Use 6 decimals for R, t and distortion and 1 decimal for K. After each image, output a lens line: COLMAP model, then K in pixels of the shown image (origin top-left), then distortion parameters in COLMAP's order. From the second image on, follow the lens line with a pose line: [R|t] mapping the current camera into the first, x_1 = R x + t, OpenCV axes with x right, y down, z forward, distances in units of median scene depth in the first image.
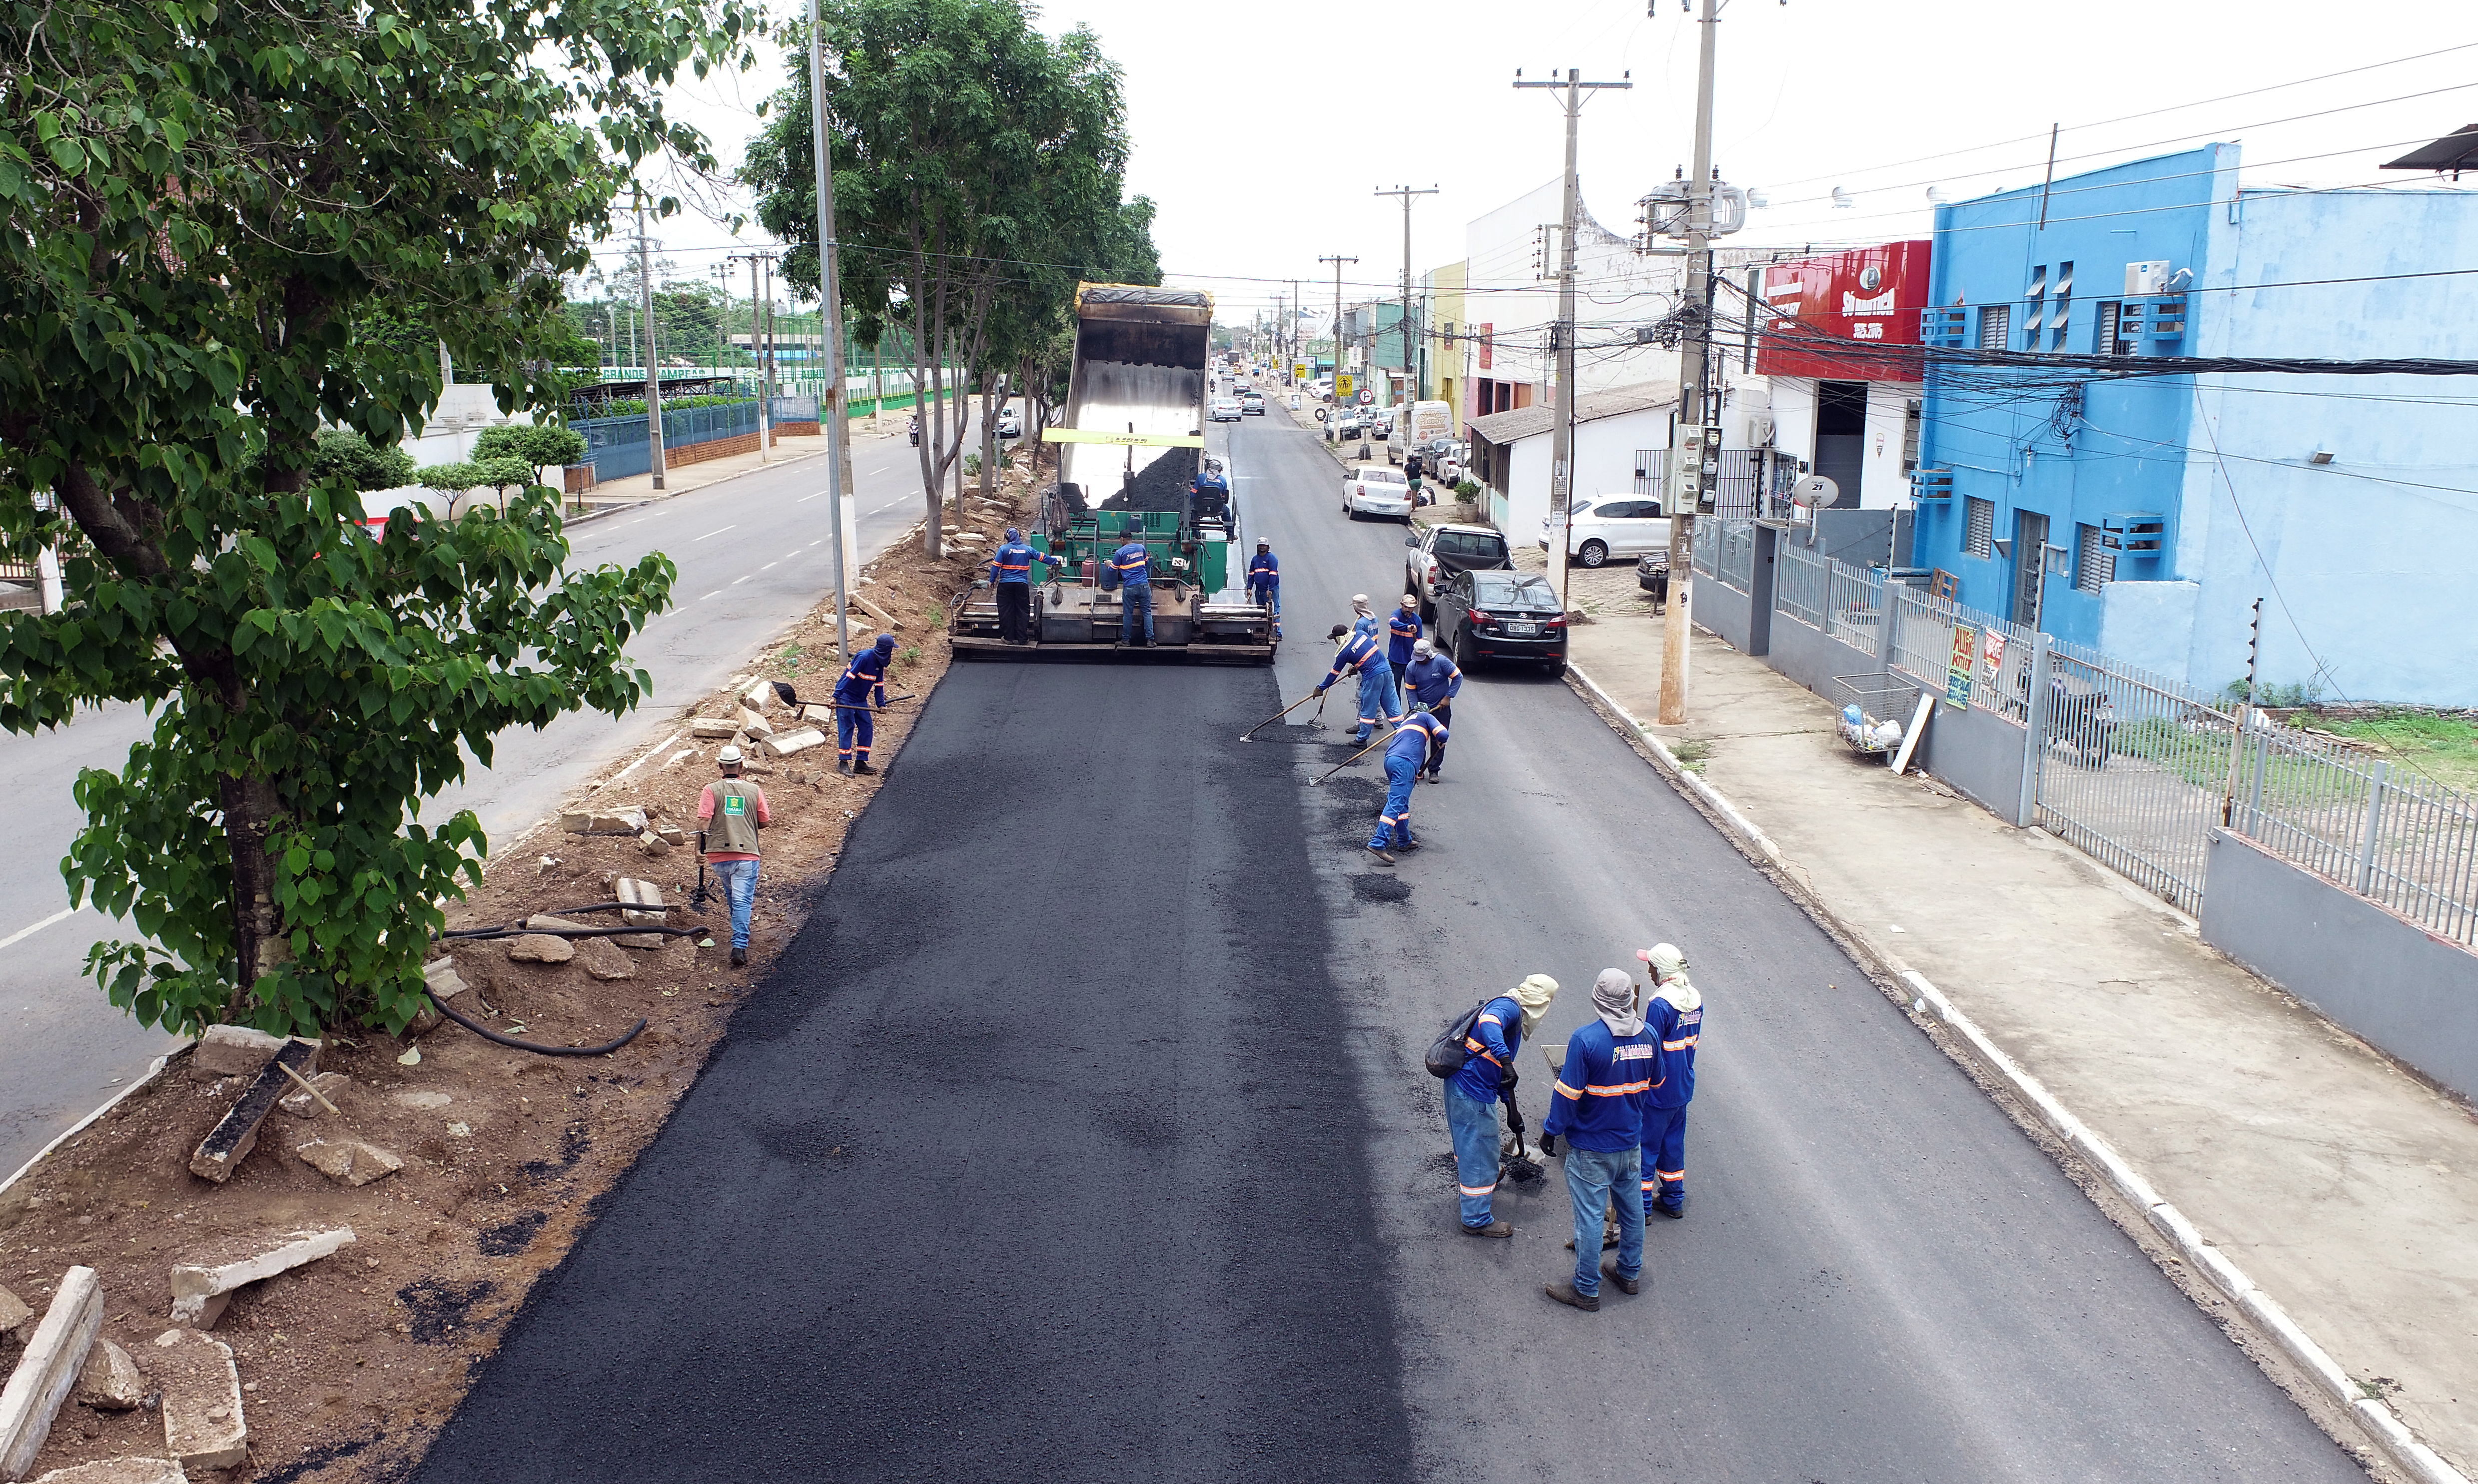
lens RADIAL K [[1709.7, 0, 1239.0], [0, 1709.7, 742.0], [0, 0, 1]] dist [-0.015412, 0.003523]
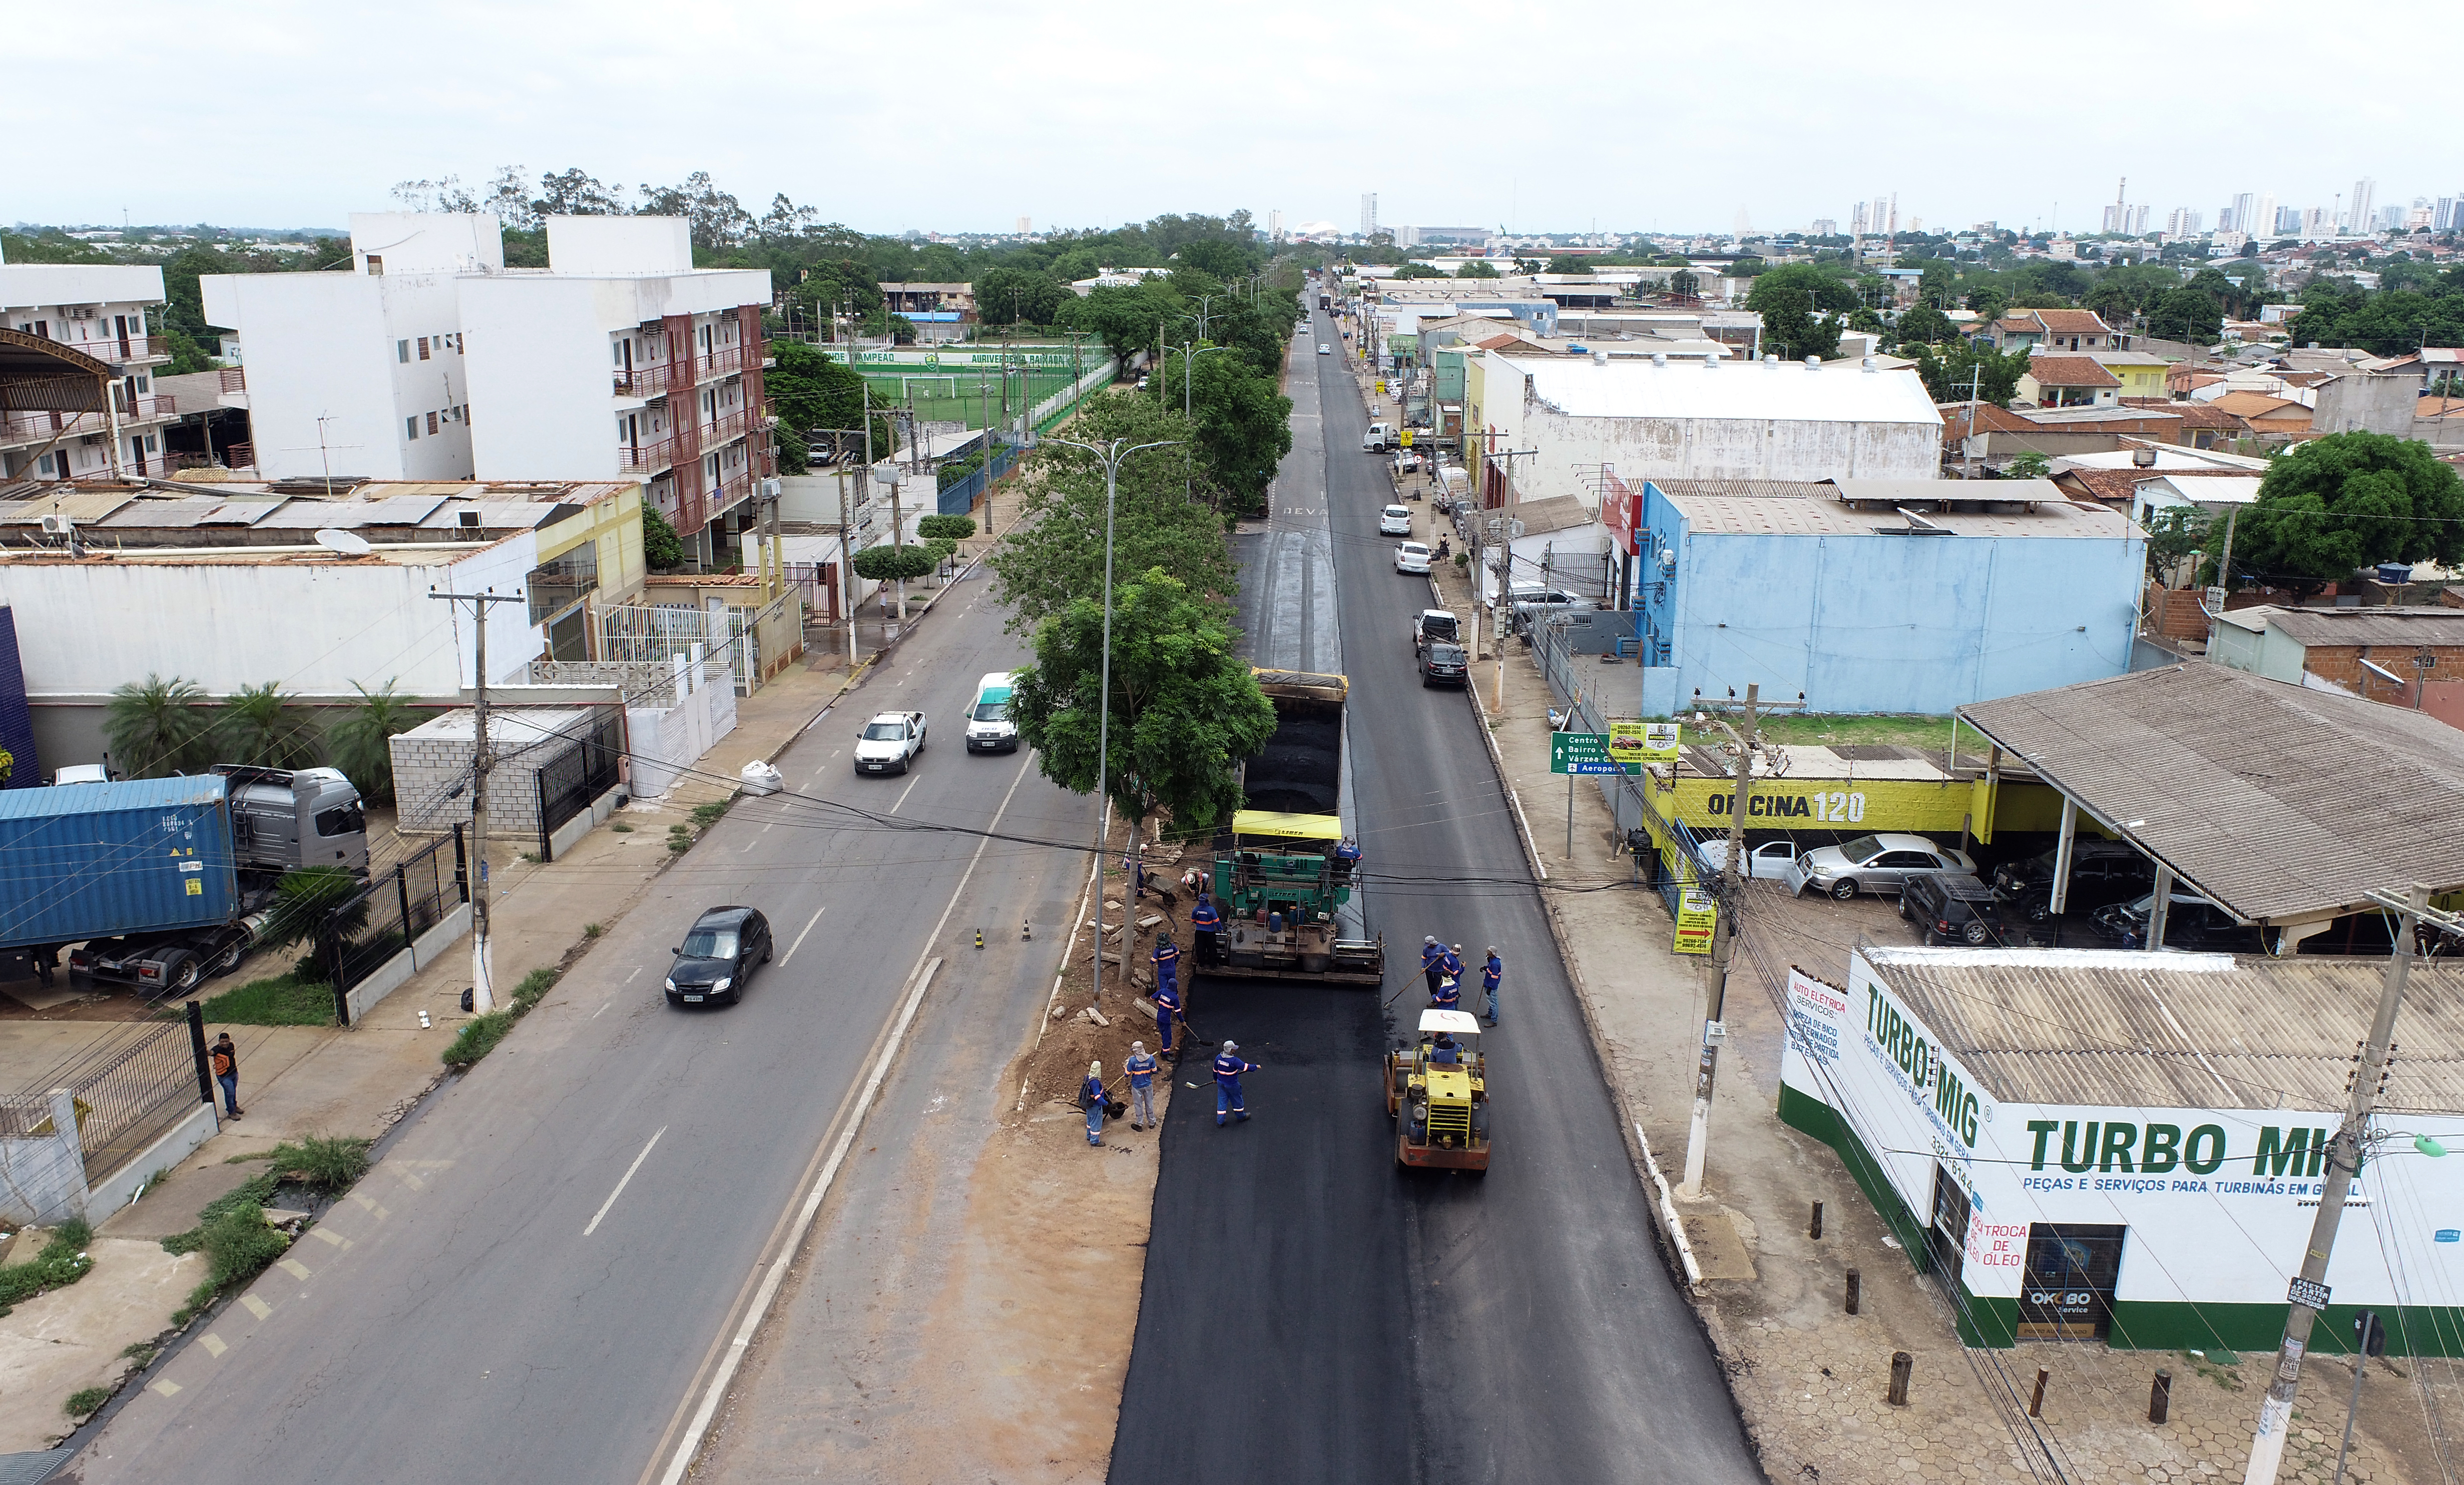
lens RADIAL K [[1758.6, 0, 1232.0], [0, 1758.6, 742.5], [0, 0, 1]] dist [-0.012768, -0.005143]
pose [[0.998602, 0.019173, -0.049263, -0.020586], [-0.016288, 0.998165, 0.058315, -0.083491], [0.050291, -0.057431, 0.997082, -1.279415]]
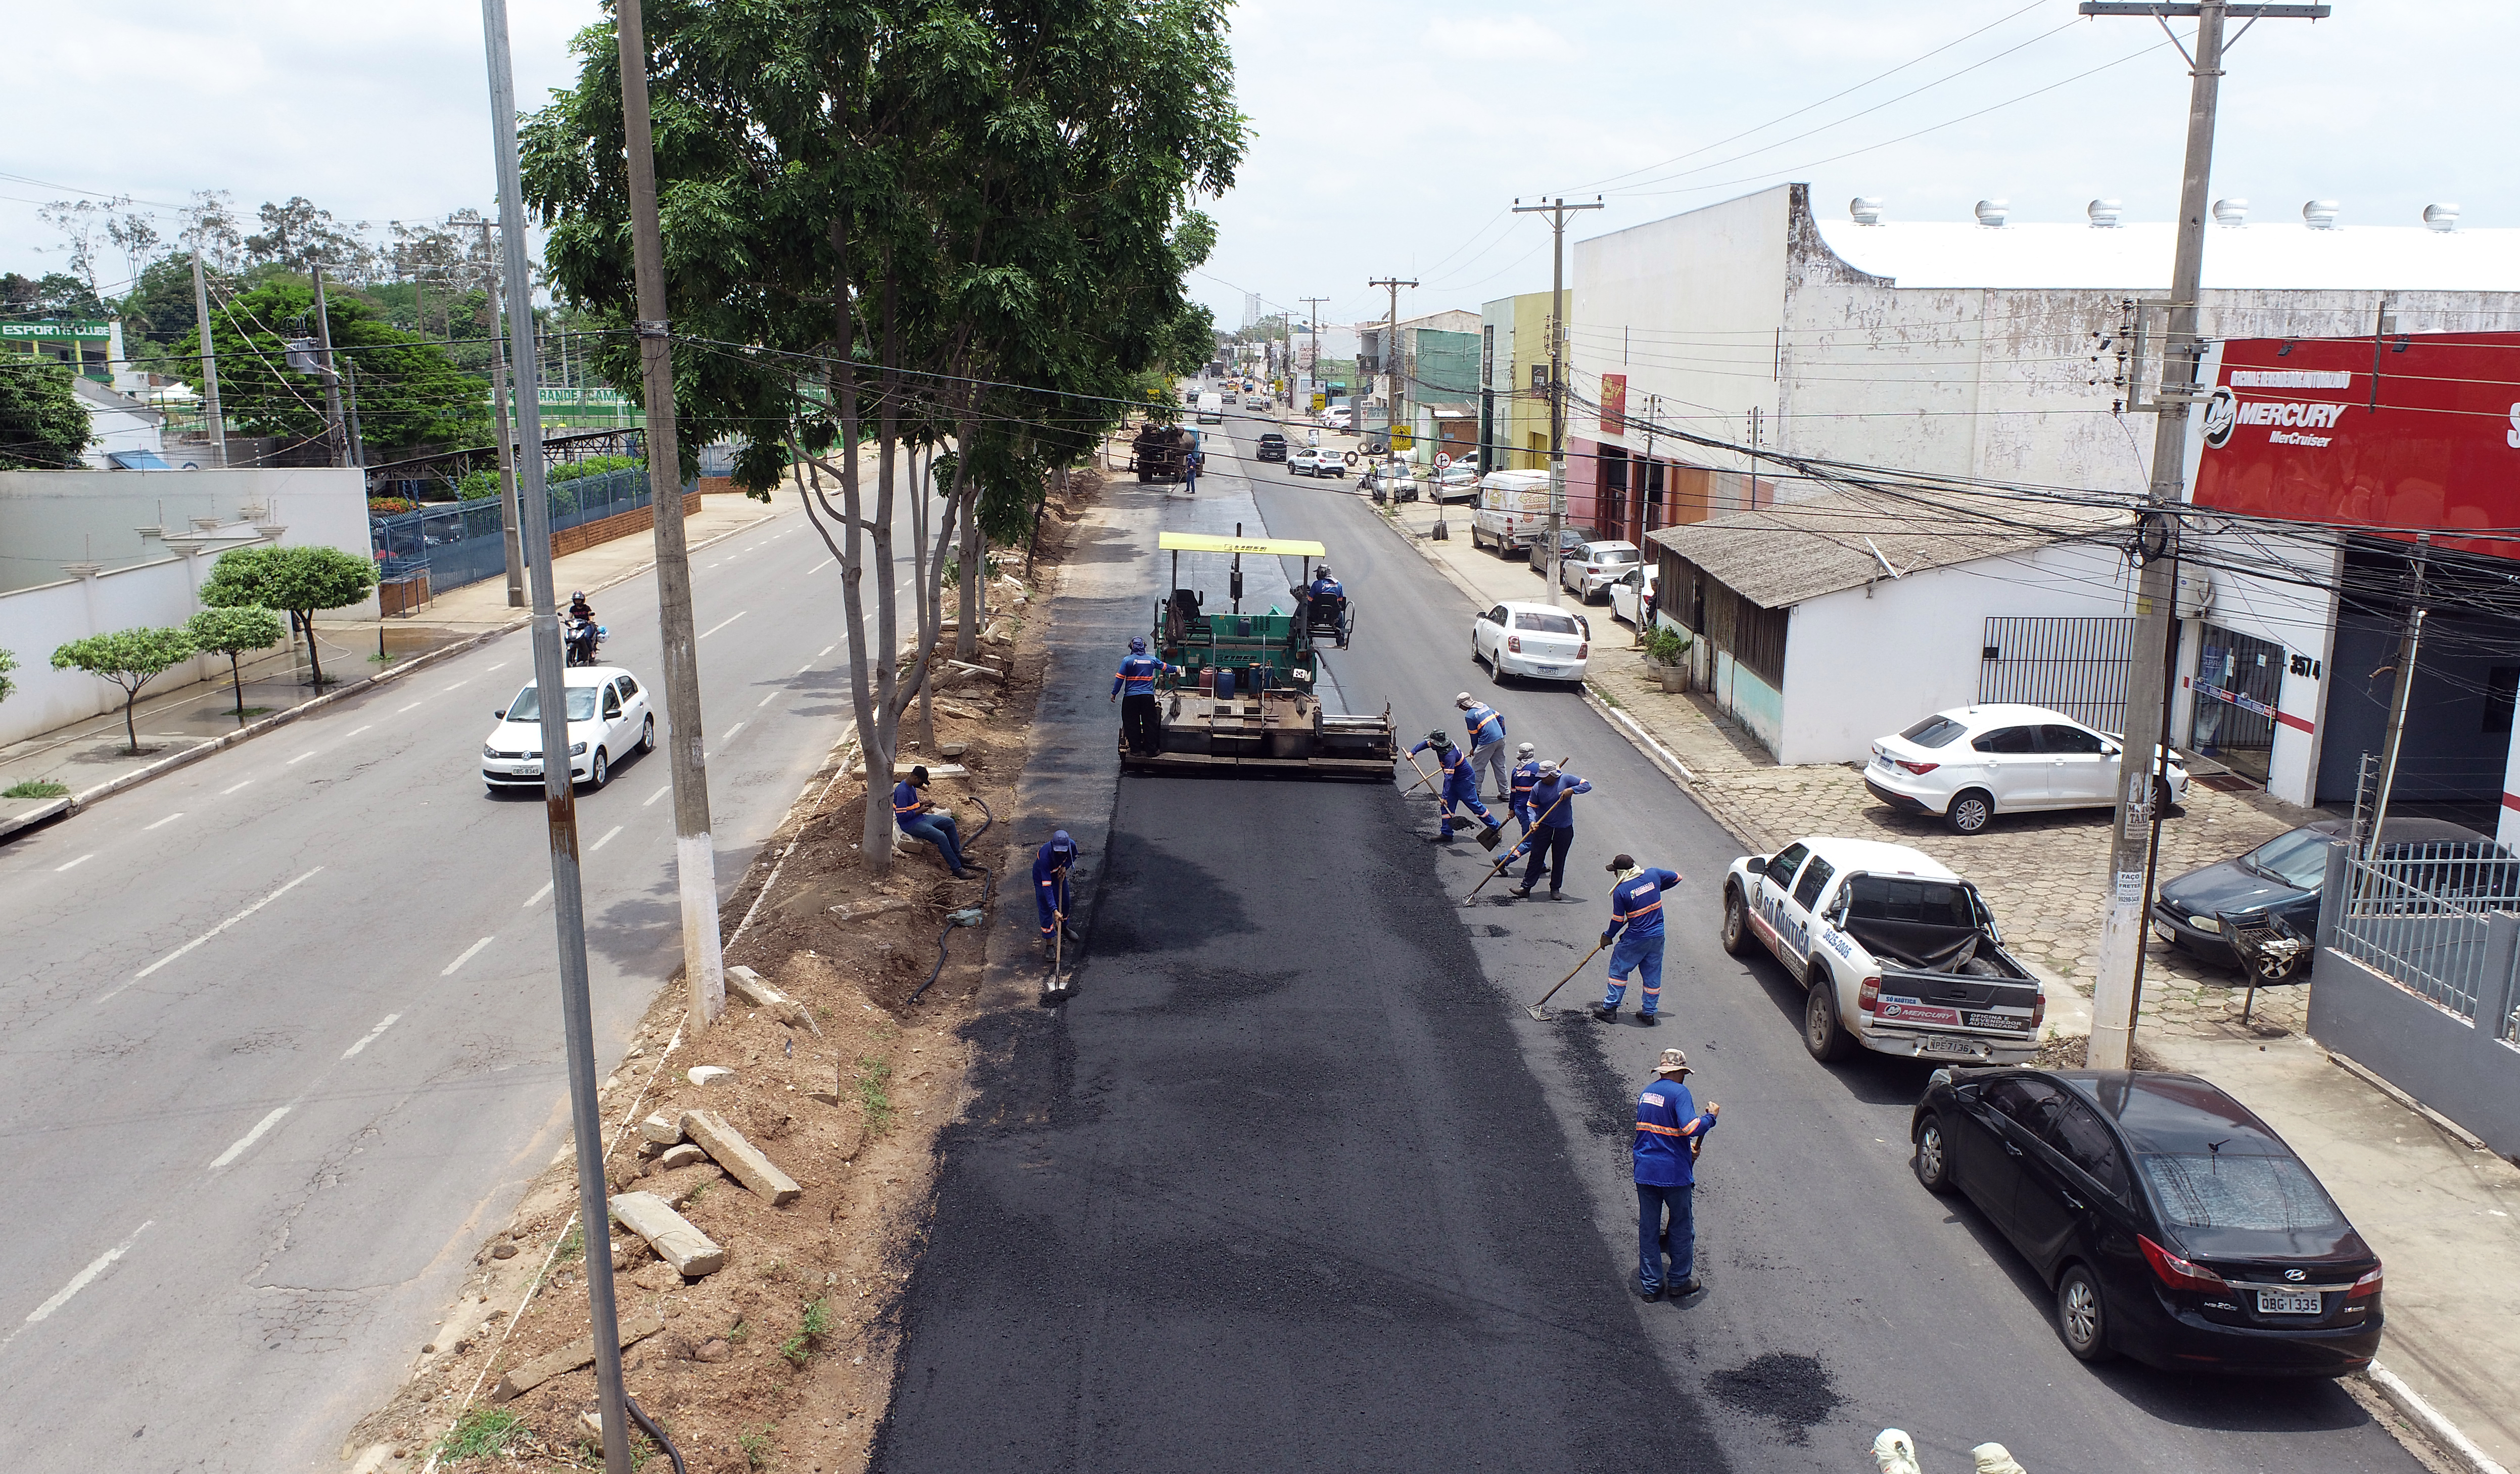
lens RADIAL K [[1712.4, 0, 1227.4], [0, 1712.4, 735.1], [0, 0, 1]] dist [-0.014283, -0.000224]
pose [[0.999939, -0.000353, 0.011083, -0.073874], [0.000401, 0.999990, -0.004382, -0.155930], [-0.011082, 0.004386, 0.999929, 0.456687]]
